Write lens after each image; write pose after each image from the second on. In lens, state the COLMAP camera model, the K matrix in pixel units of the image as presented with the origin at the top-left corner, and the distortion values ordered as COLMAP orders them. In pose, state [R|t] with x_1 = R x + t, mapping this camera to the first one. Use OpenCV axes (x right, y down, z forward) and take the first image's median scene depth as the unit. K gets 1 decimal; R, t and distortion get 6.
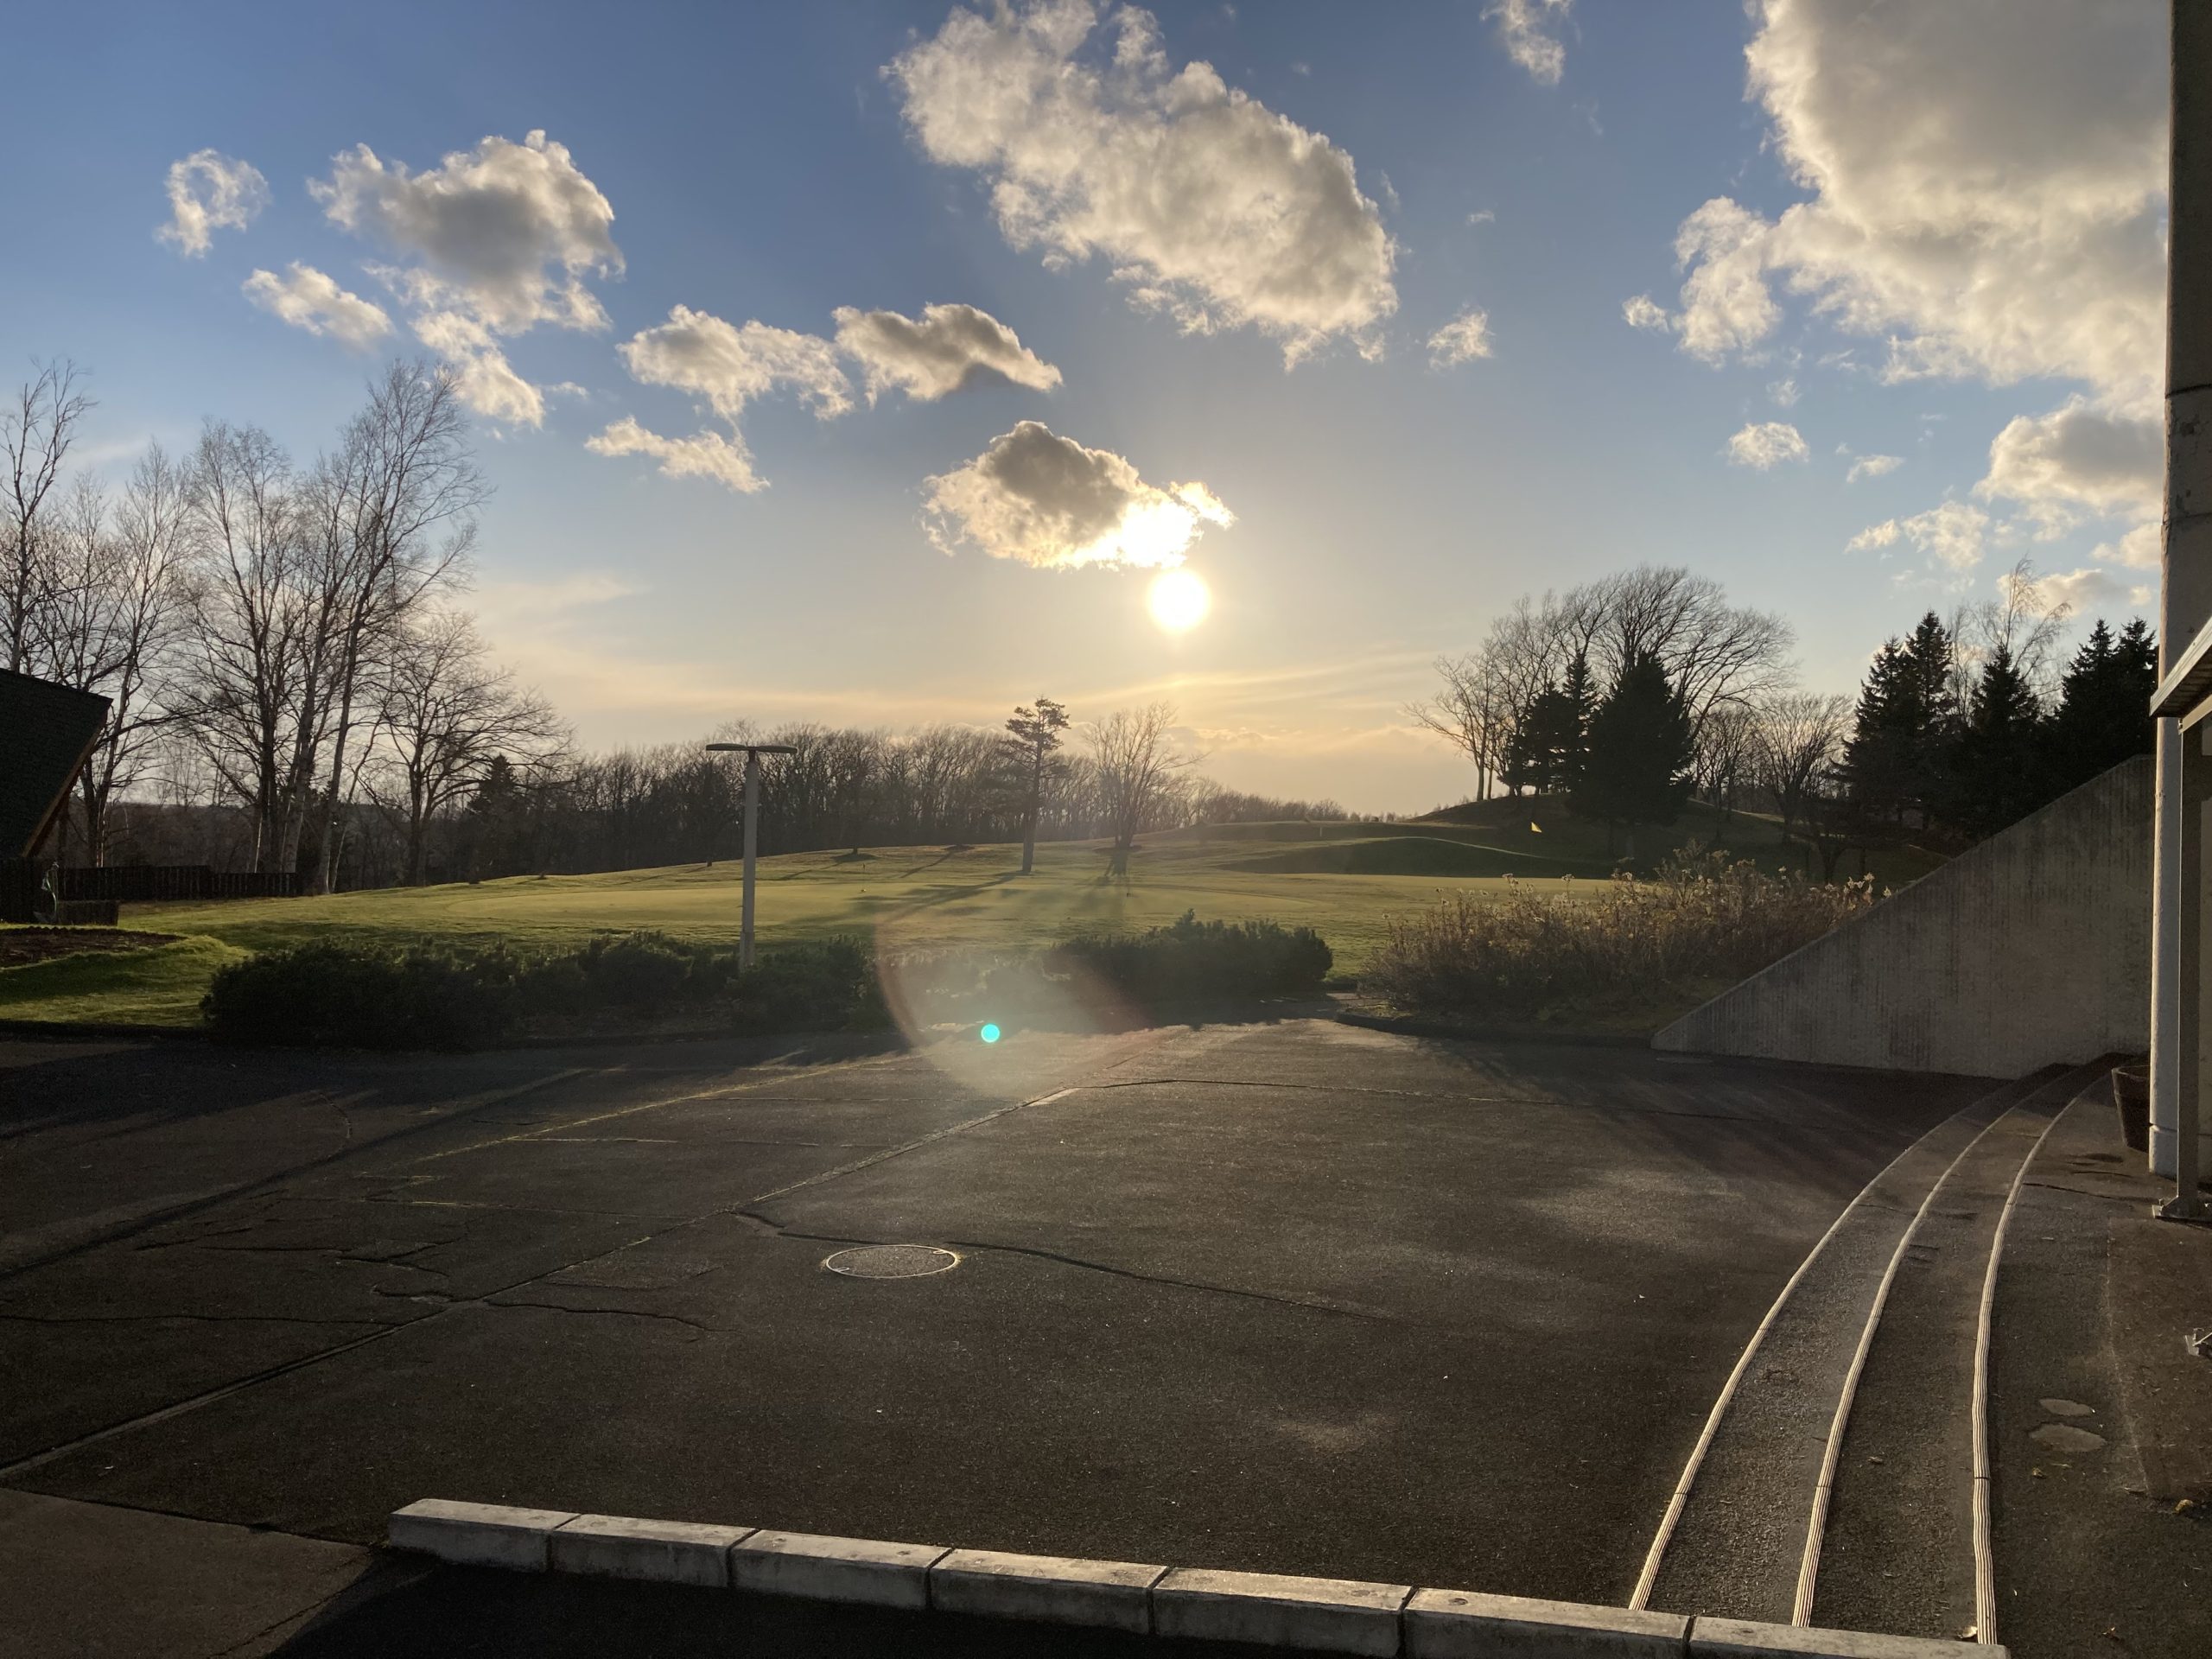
lens RADIAL K [[1841.1, 0, 1100.6], [0, 1841.1, 825.9], [0, 0, 1]] dist [0.019566, 0.002604]
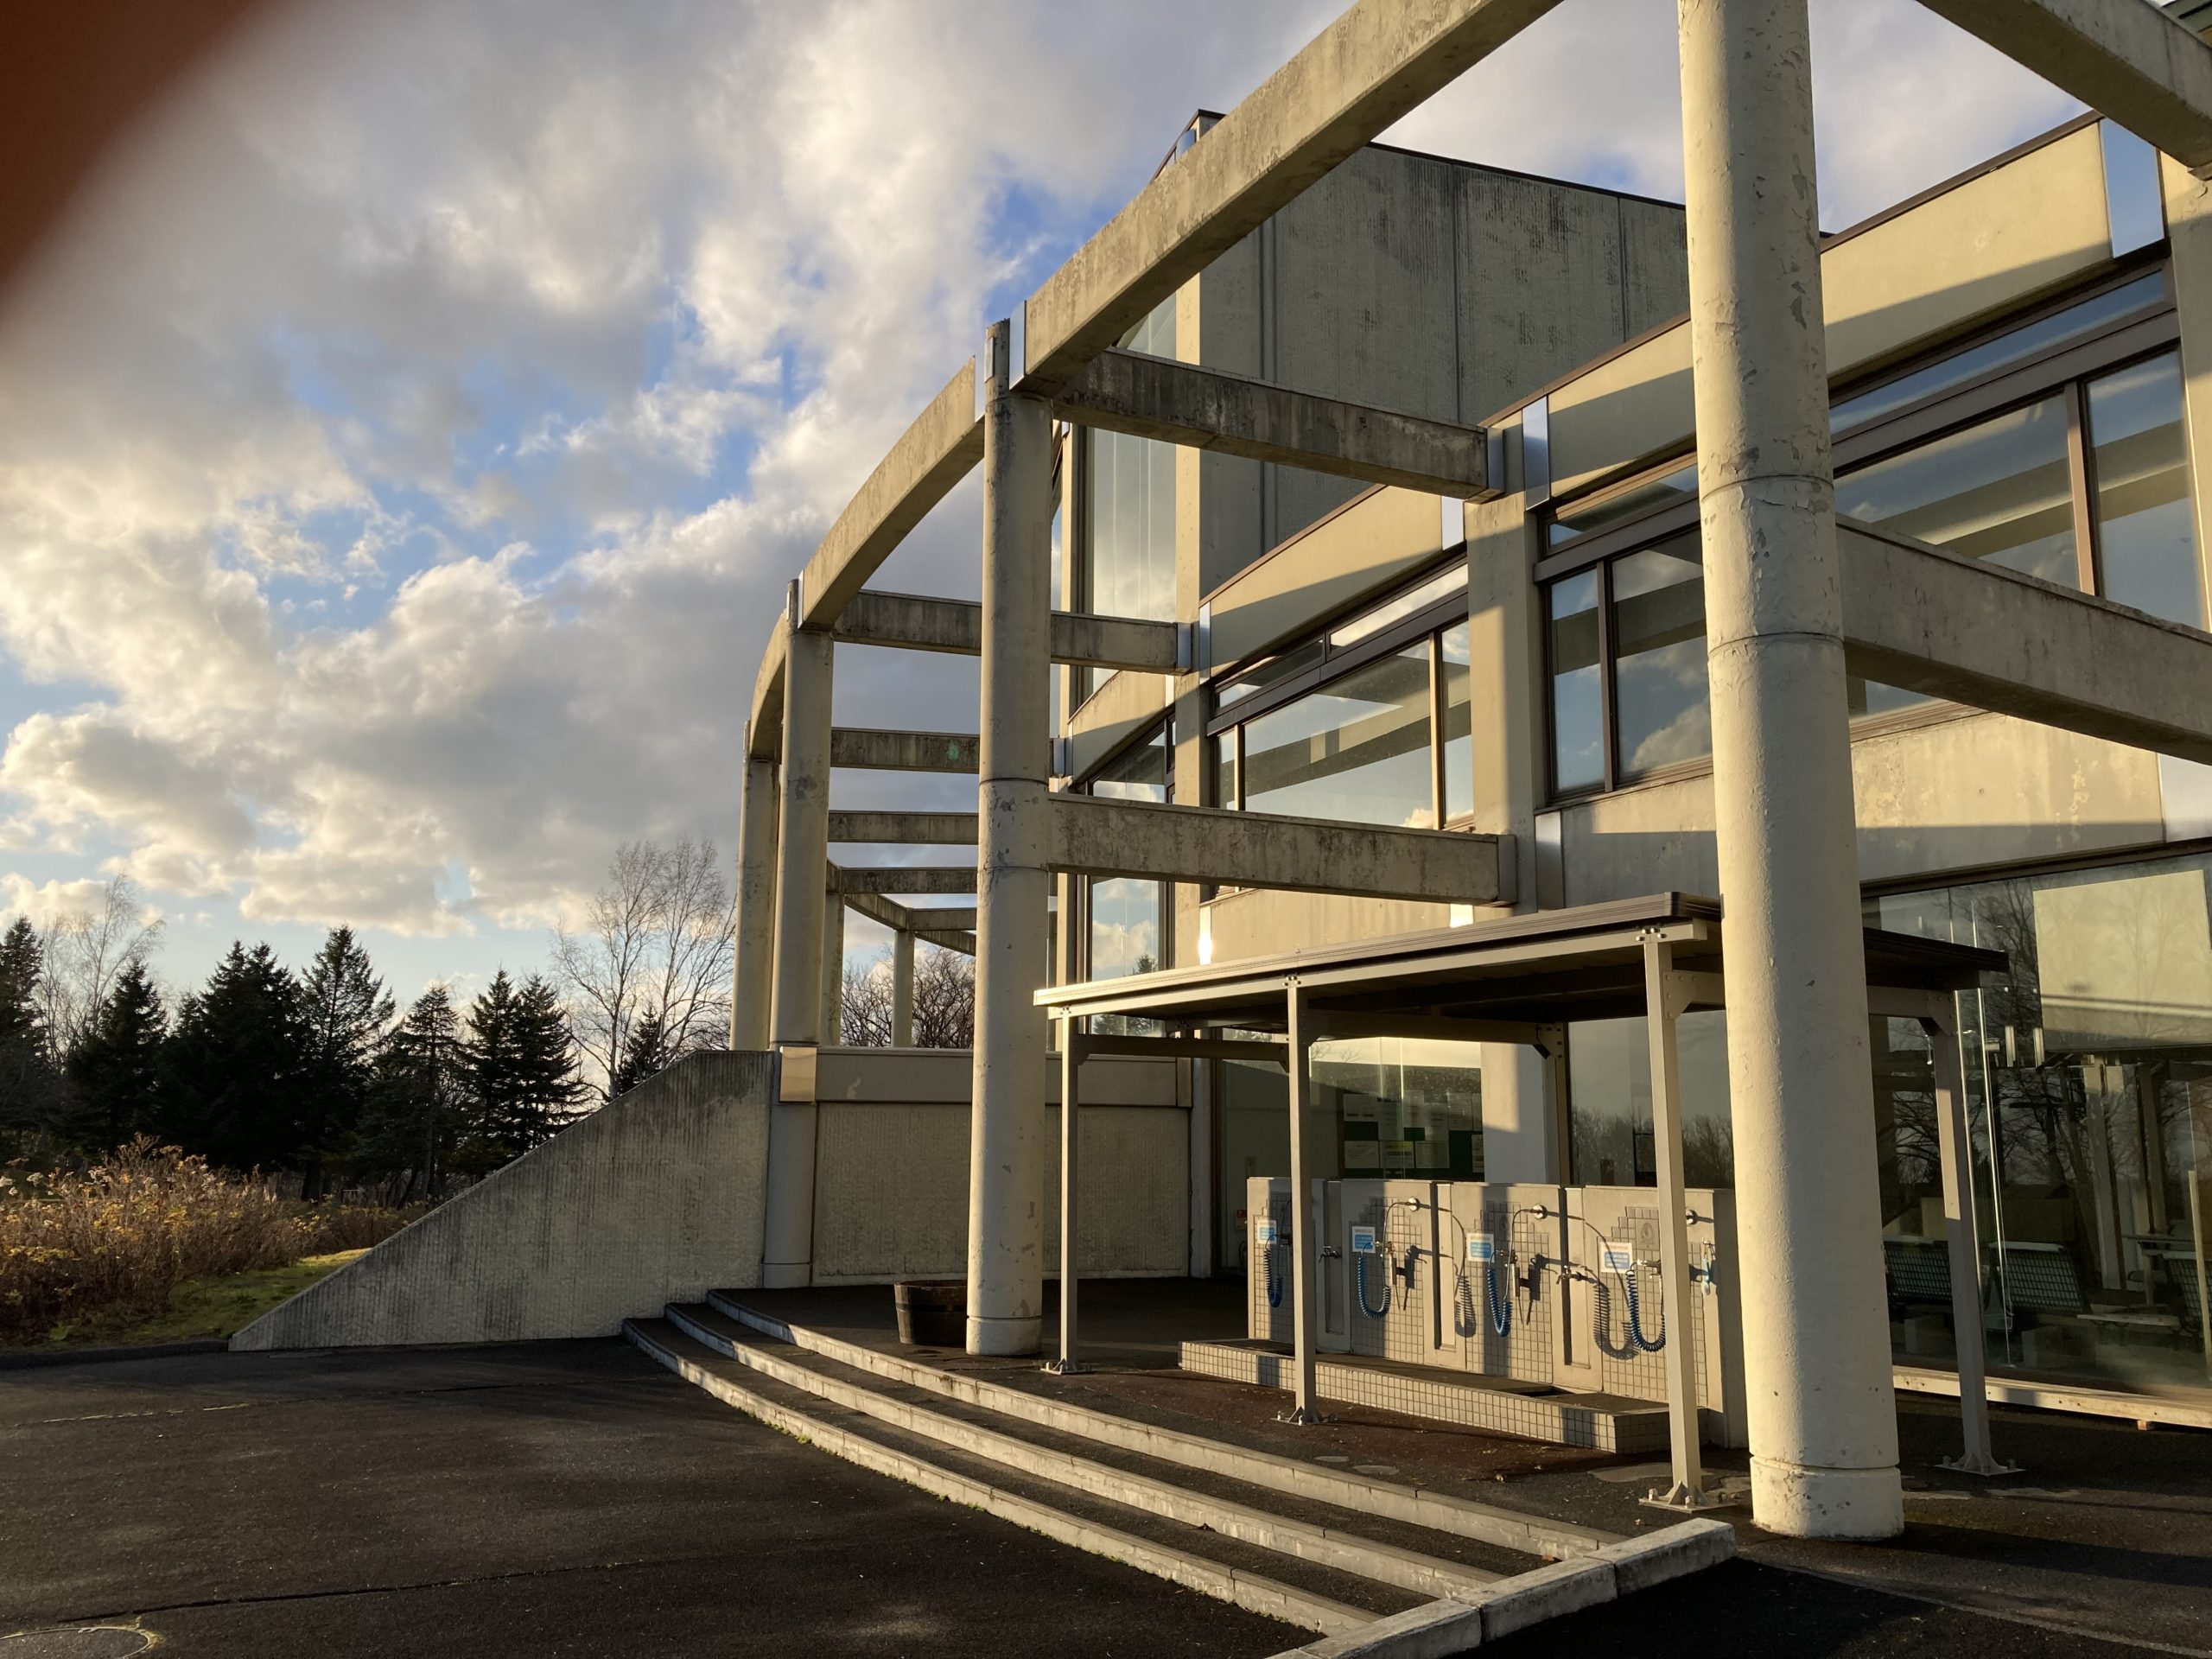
lens RADIAL K [[1841.1, 0, 1100.4], [0, 1841.1, 835.0], [0, 0, 1]] dist [0.019566, 0.002604]
pose [[0.531515, 0.137965, 0.835738, -0.300067], [0.005453, 0.986069, -0.166249, 0.023051], [-0.847031, 0.092921, 0.523358, 0.120739]]
